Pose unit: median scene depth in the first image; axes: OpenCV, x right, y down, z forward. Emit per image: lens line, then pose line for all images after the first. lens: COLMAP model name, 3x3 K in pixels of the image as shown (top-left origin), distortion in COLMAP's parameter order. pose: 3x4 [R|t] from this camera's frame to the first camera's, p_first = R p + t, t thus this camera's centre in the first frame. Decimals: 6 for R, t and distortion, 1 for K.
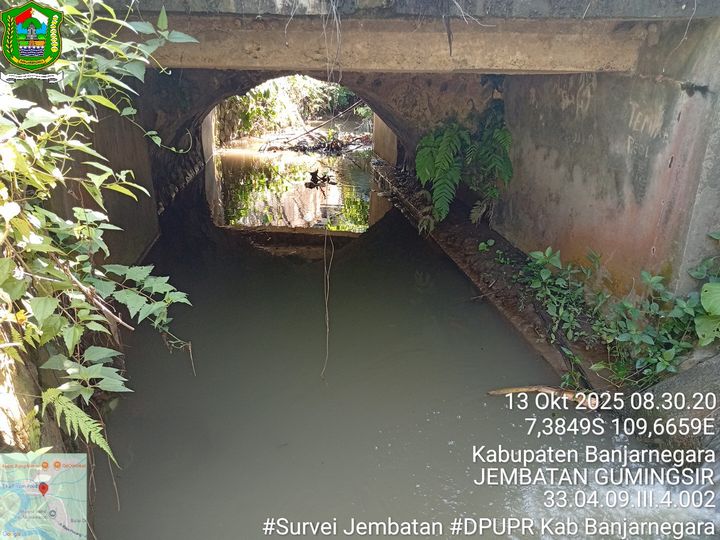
lens RADIAL K [[550.4, 0, 360.0], [0, 550.4, 270.0], [0, 0, 1]] dist [0.097348, -0.210666]
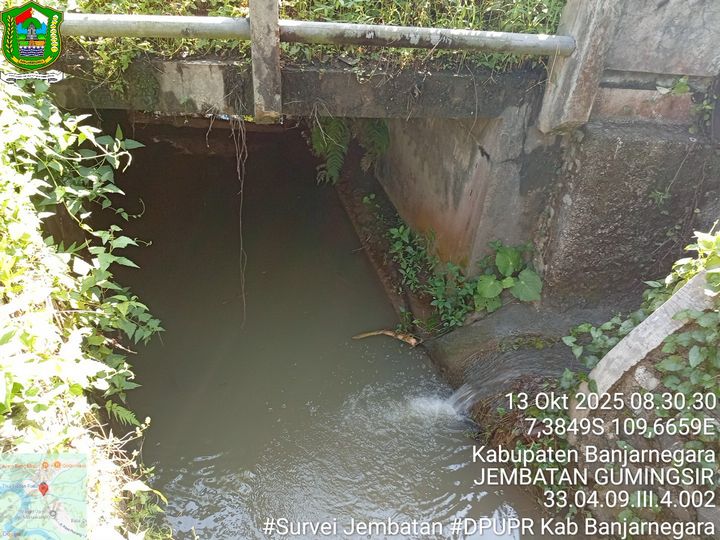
lens RADIAL K [[550.4, 0, 360.0], [0, 550.4, 270.0], [0, 0, 1]] dist [0.097348, -0.210666]
pose [[0.990775, -0.032099, 0.131664, 0.040388], [-0.006676, 0.958804, 0.283988, -0.315170], [-0.135356, -0.282247, 0.949745, -0.342116]]
